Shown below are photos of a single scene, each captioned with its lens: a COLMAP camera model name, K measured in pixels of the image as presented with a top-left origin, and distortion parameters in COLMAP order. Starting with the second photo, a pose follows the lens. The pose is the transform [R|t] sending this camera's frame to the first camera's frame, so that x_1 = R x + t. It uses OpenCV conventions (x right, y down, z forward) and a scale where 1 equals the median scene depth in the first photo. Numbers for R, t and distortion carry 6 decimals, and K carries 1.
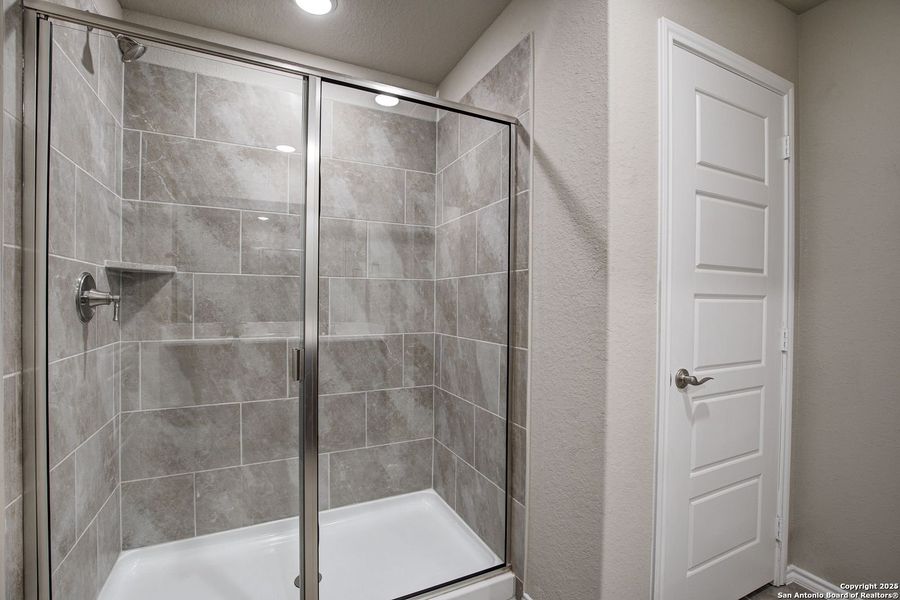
lens RADIAL K [[407.0, 0, 453.3], [0, 407.0, 303.4], [0, 0, 1]] dist [-0.029742, -0.000080]
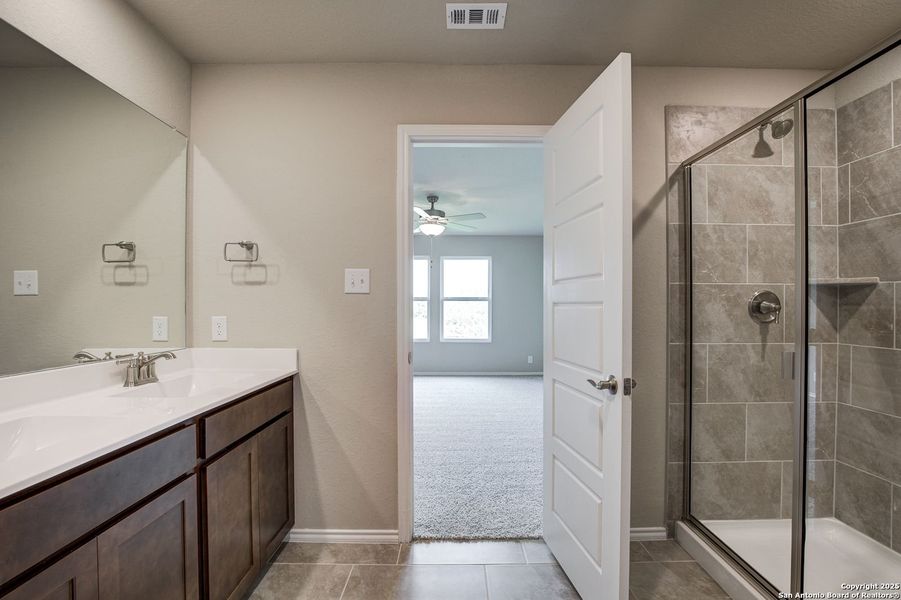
lens RADIAL K [[407.5, 0, 453.9], [0, 407.5, 303.4], [0, 0, 1]] dist [-0.029742, -0.000080]
pose [[-0.436684, -0.017386, -0.899447, 0.727031], [-0.014980, 0.999815, -0.012053, 0.006120], [0.899490, 0.008211, -0.436863, 0.455650]]
